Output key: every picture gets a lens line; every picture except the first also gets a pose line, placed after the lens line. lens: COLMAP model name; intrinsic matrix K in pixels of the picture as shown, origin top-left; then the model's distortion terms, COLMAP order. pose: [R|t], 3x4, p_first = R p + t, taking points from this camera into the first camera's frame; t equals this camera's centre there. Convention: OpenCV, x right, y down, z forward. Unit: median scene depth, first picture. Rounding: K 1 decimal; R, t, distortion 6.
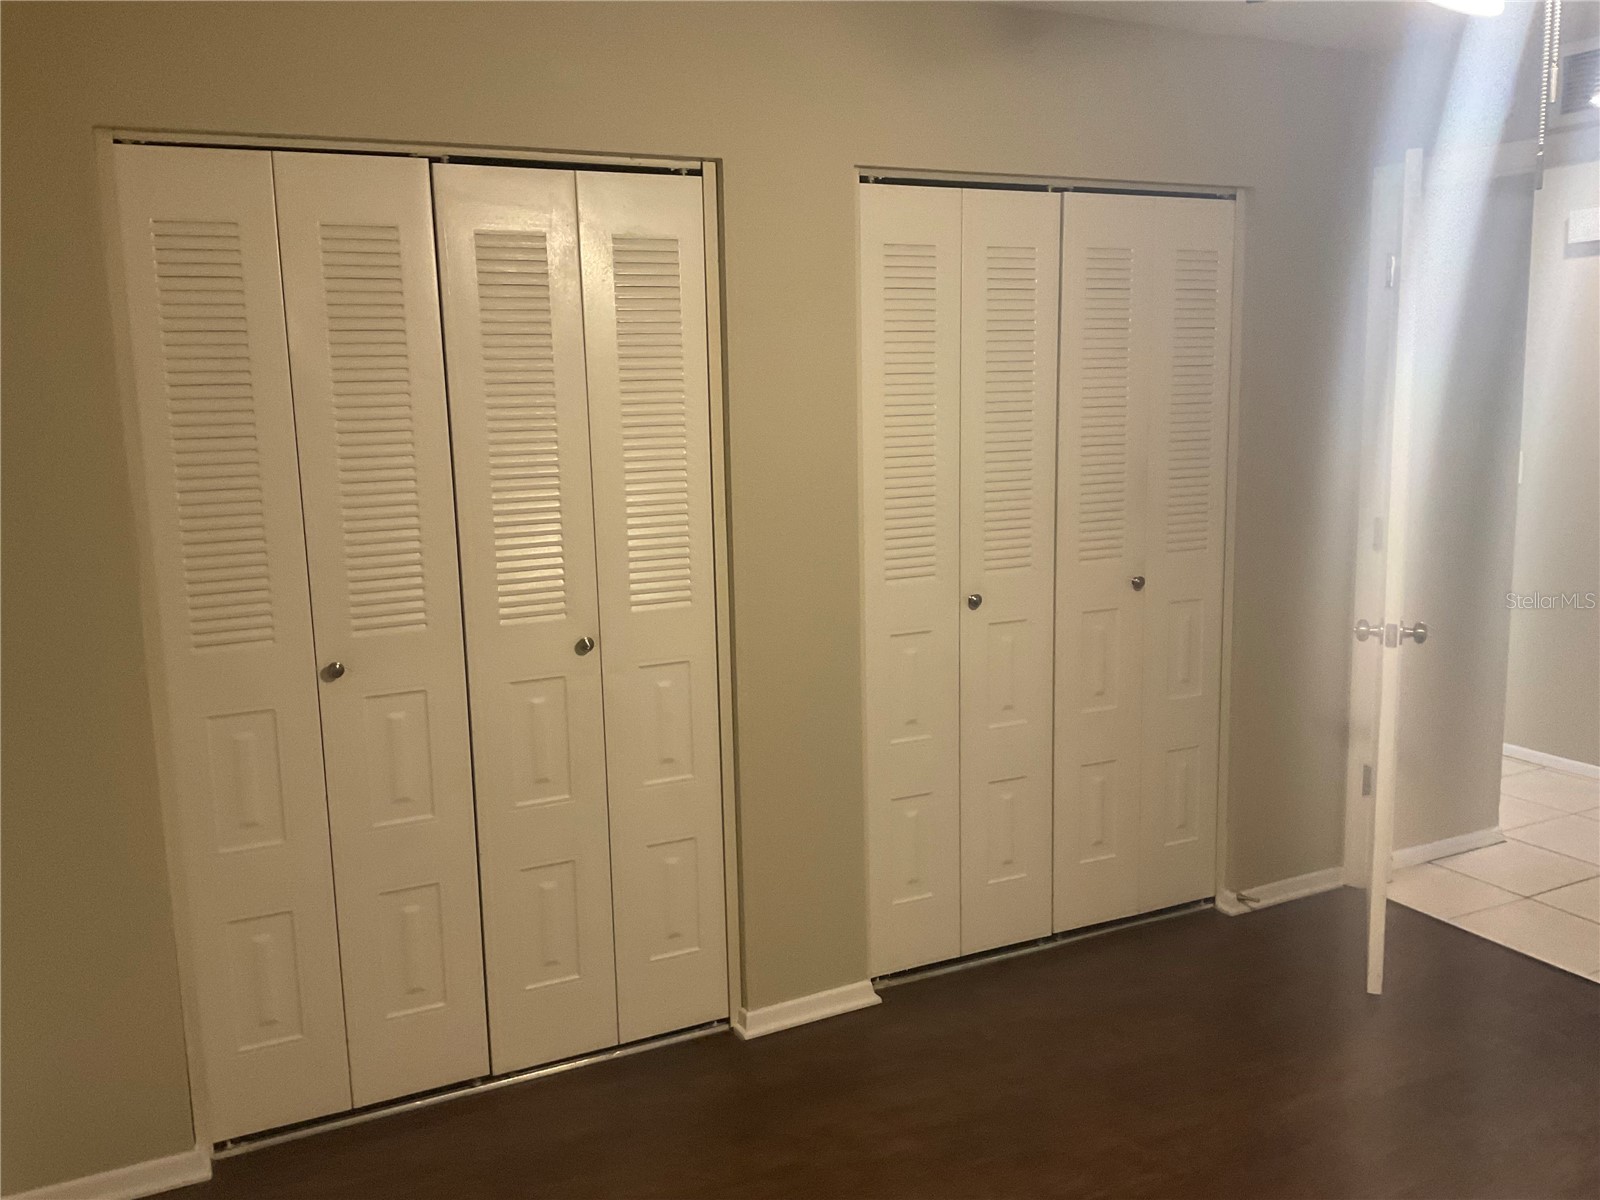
lens RADIAL K [[1310.8, 0, 794.7], [0, 1310.8, 627.9], [0, 0, 1]] dist [0.056072, -0.107786]
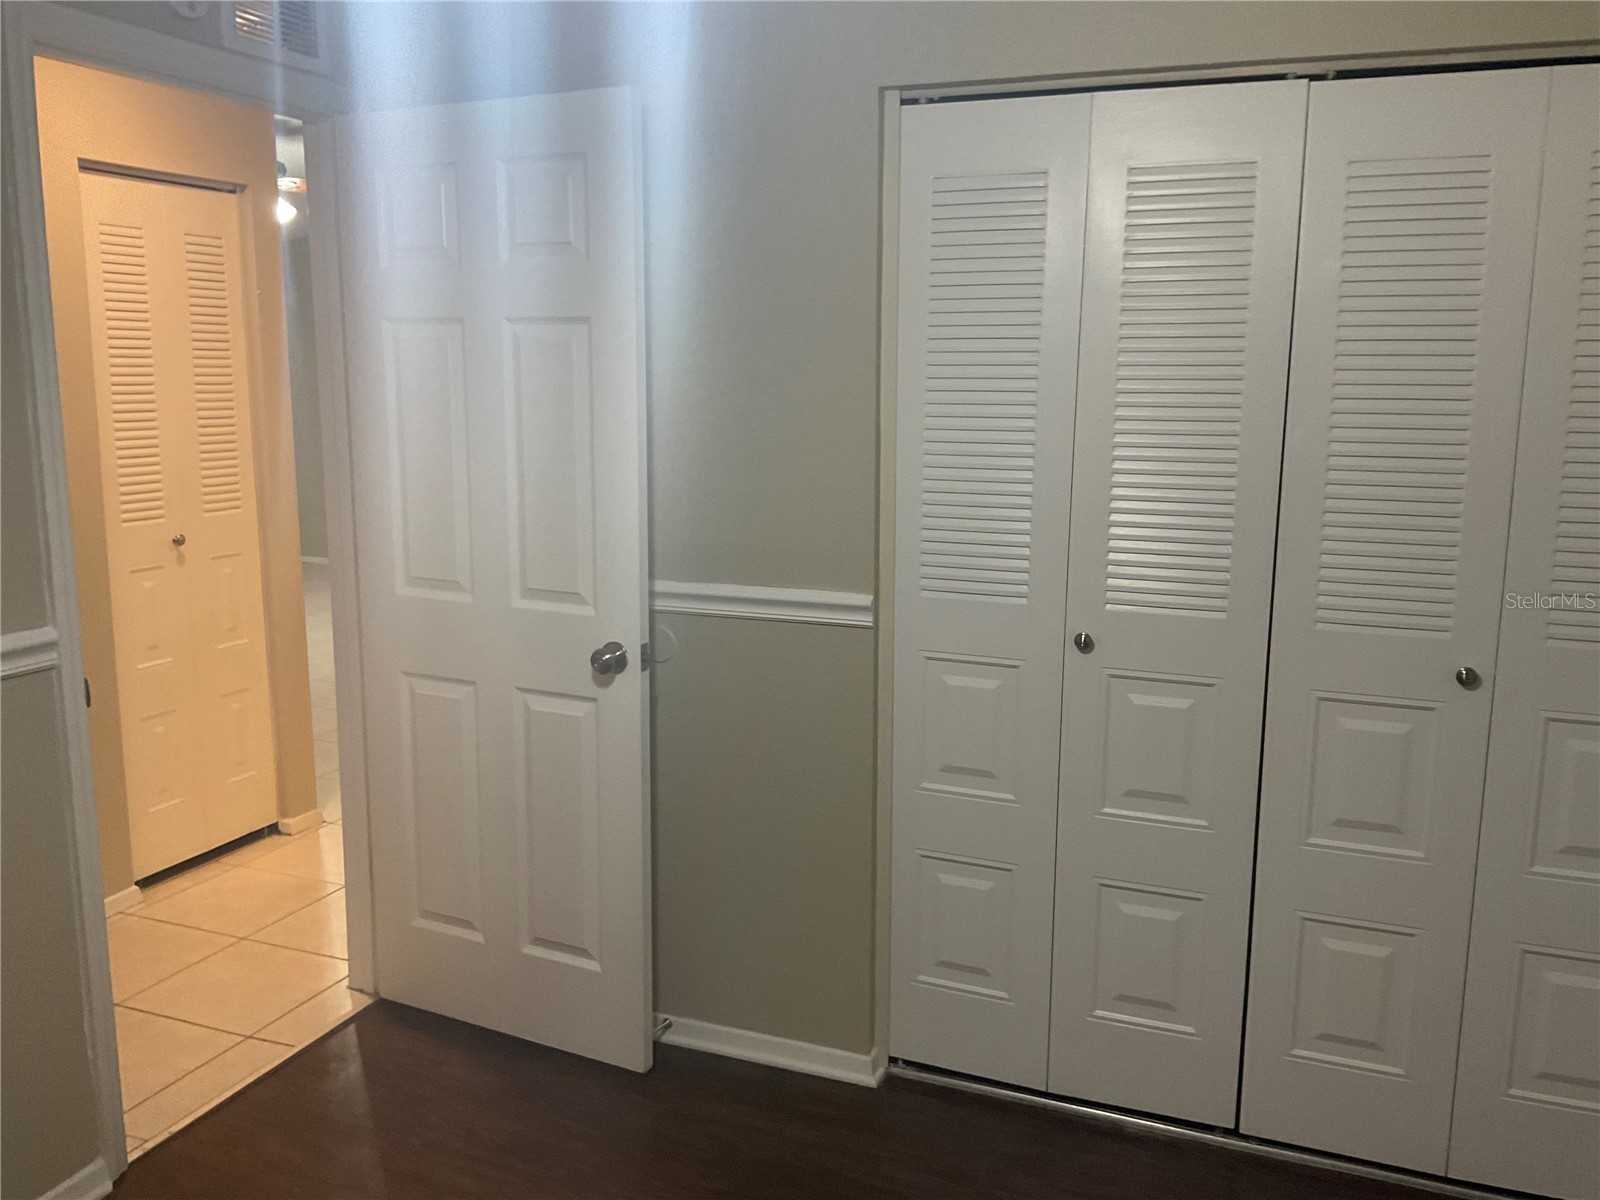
lens RADIAL K [[1424.4, 0, 727.0], [0, 1424.4, 618.7], [0, 0, 1]] dist [0.012031, -0.036901]
pose [[0.638747, 0.174360, -0.749400, 0.463569], [-0.165162, 0.982352, 0.087785, -0.052815], [0.751481, 0.067700, 0.656272, 0.228071]]
